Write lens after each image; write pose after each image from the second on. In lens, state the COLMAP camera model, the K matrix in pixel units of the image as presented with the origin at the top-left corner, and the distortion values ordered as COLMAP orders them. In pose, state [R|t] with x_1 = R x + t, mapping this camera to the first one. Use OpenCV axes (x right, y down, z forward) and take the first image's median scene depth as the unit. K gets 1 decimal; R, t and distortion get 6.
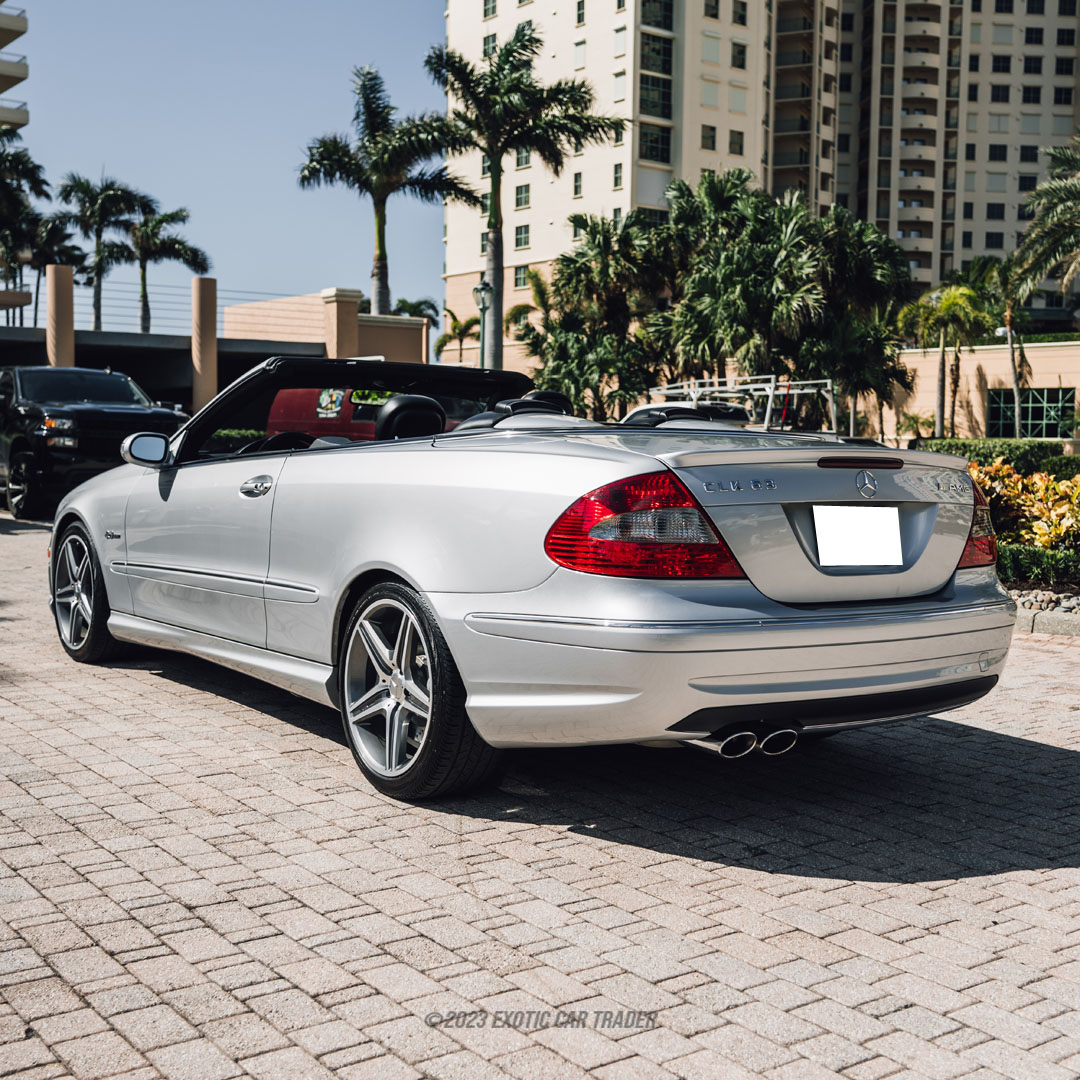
lens RADIAL K [[1372.0, 0, 584.1], [0, 1372.0, 589.7], [0, 0, 1]] dist [0.007715, 0.050078]
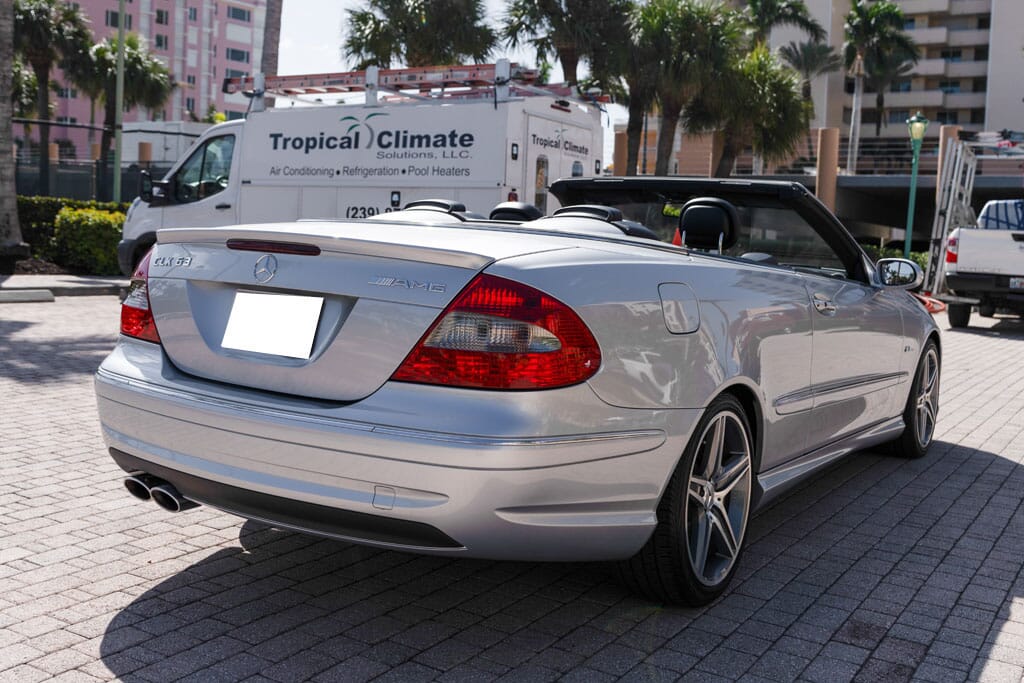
lens RADIAL K [[1085.6, 0, 556.1], [0, 1085.6, 276.5], [0, 0, 1]] dist [0.005520, -0.009919]
pose [[0.362164, 0.034949, -0.931459, 0.967468], [-0.140855, 0.989873, -0.017626, -0.084667], [0.921410, 0.137584, 0.363420, 0.875089]]
